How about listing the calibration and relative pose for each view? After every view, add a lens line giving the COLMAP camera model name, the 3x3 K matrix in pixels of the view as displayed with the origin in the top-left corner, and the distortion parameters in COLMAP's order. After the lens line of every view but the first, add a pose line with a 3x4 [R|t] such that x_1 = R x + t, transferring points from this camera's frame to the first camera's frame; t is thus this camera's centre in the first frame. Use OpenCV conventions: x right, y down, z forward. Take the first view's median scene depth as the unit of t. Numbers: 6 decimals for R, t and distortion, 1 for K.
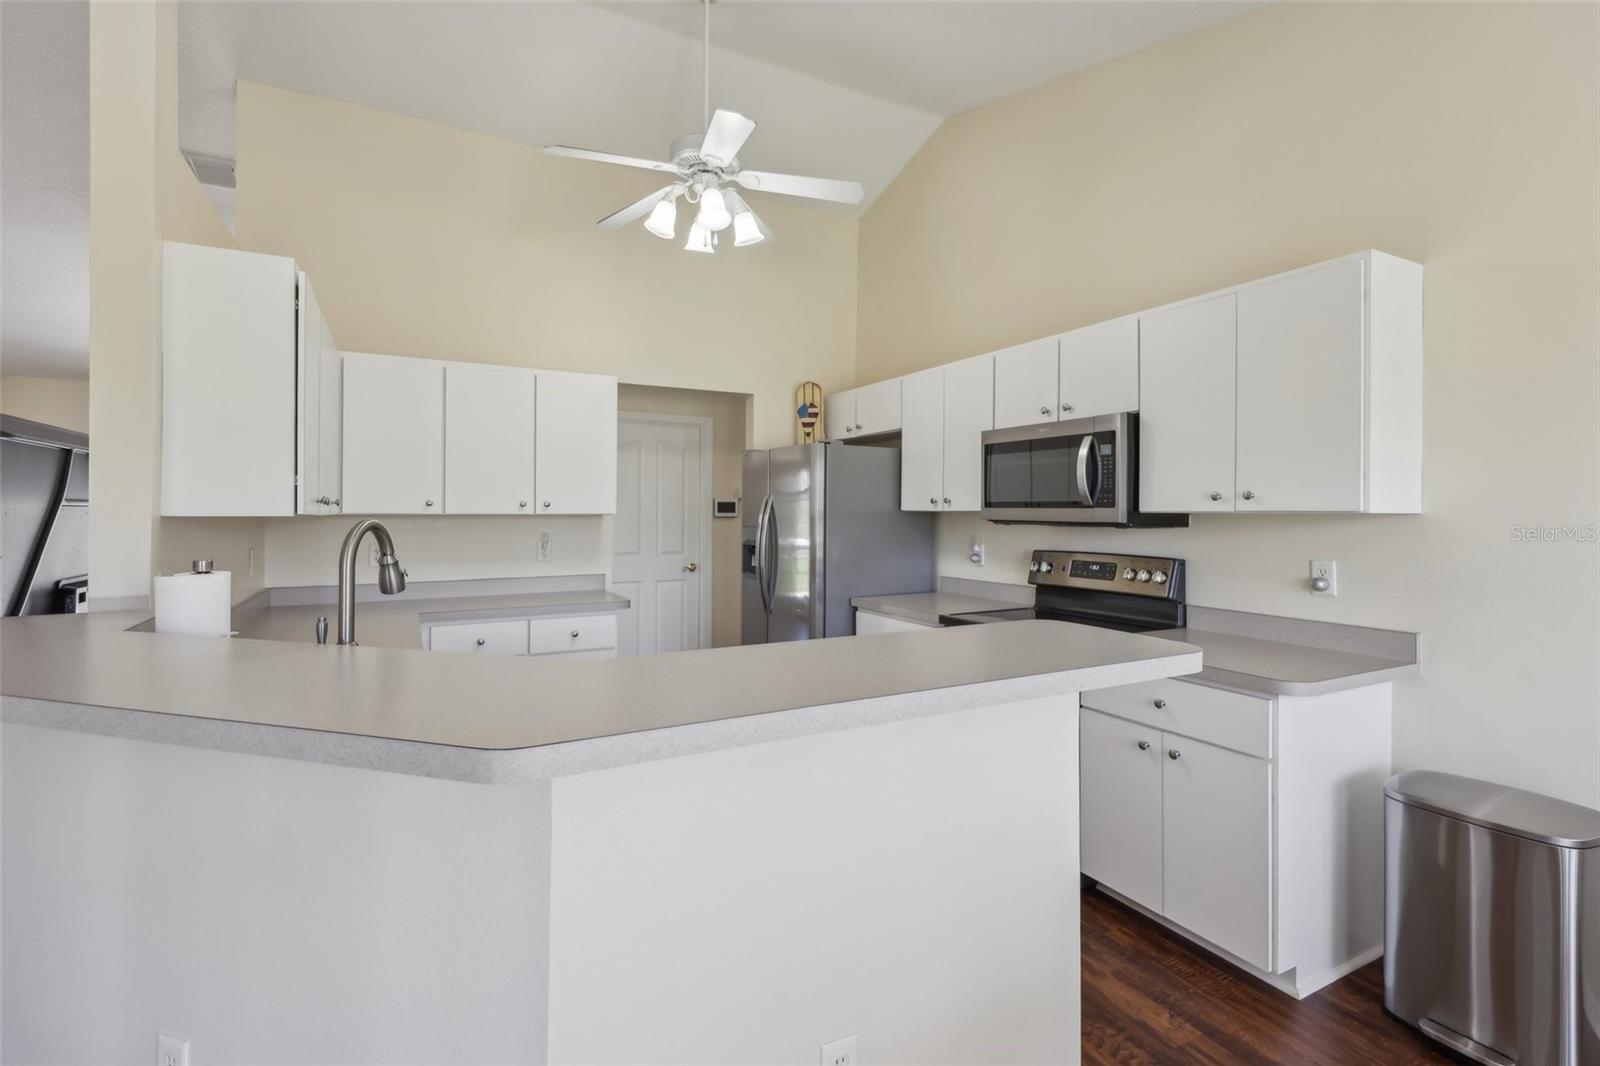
lens RADIAL K [[736.7, 0, 798.1], [0, 736.7, 517.9], [0, 0, 1]] dist [0.010338, -0.000199]
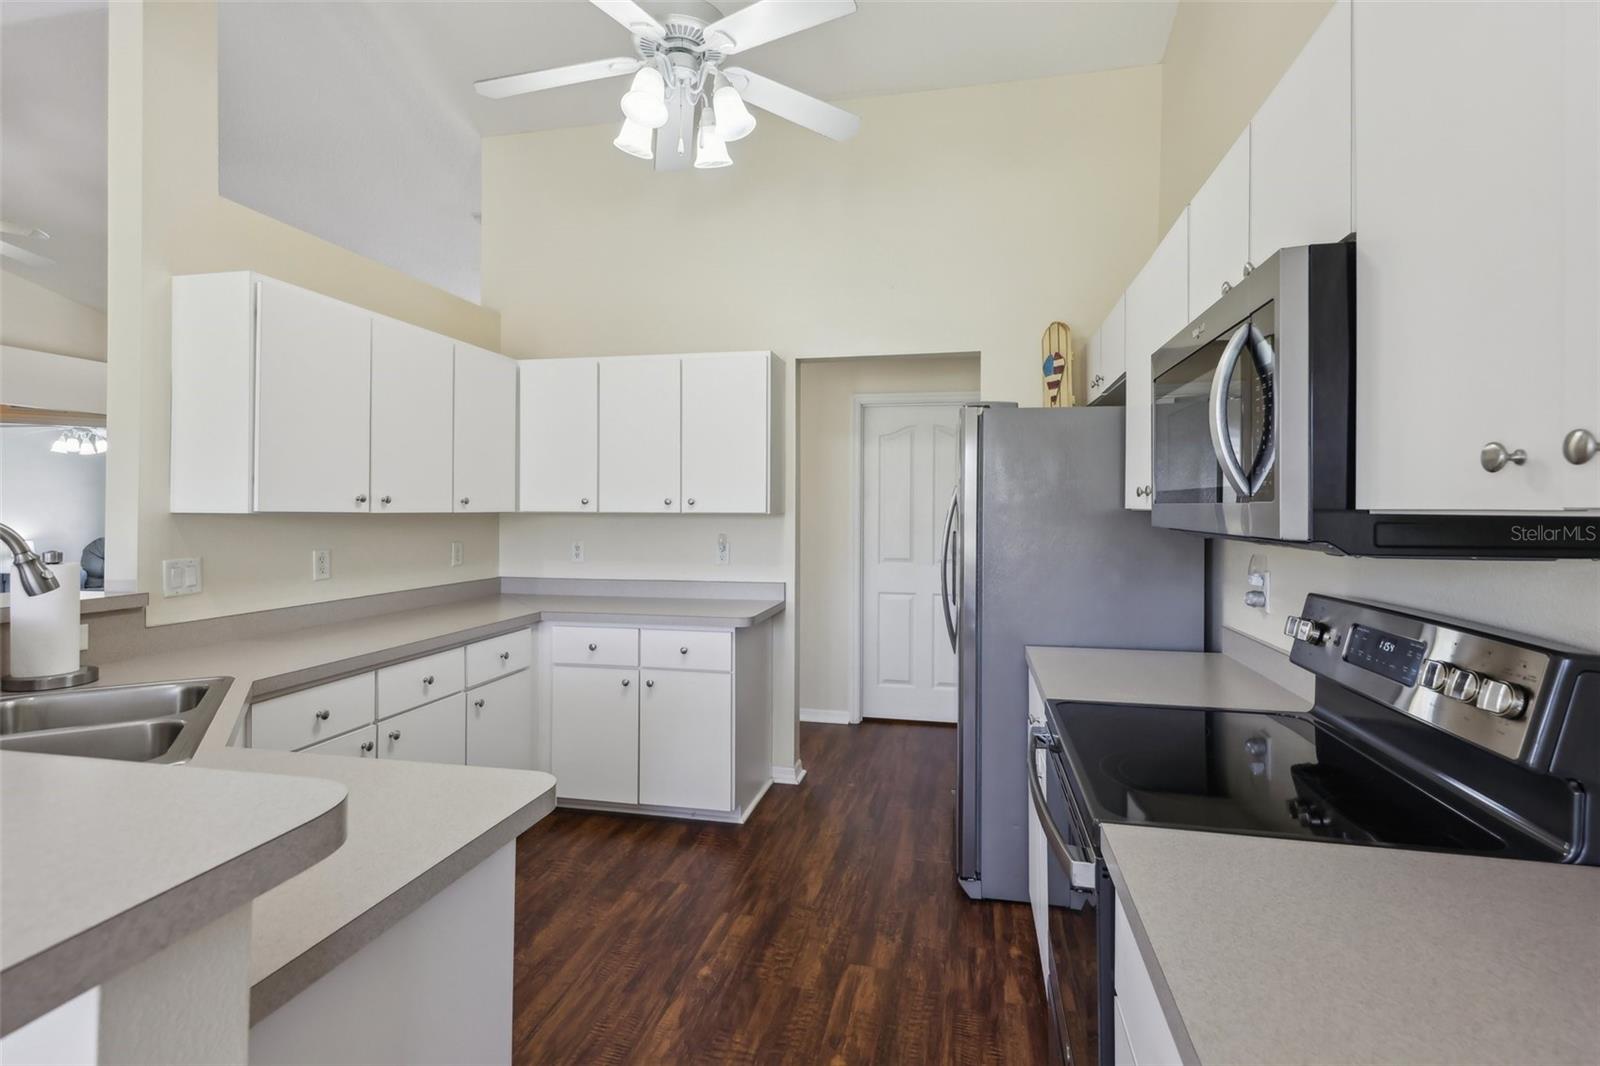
lens RADIAL K [[747.9, 0, 805.2], [0, 747.9, 514.0], [0, 0, 1]] dist [0.000084, -0.000221]
pose [[0.766421, 0.005048, -0.642319, 0.360440], [-0.008203, 0.999964, -0.001929, -0.002981], [0.642286, 0.006748, 0.766435, 0.399932]]
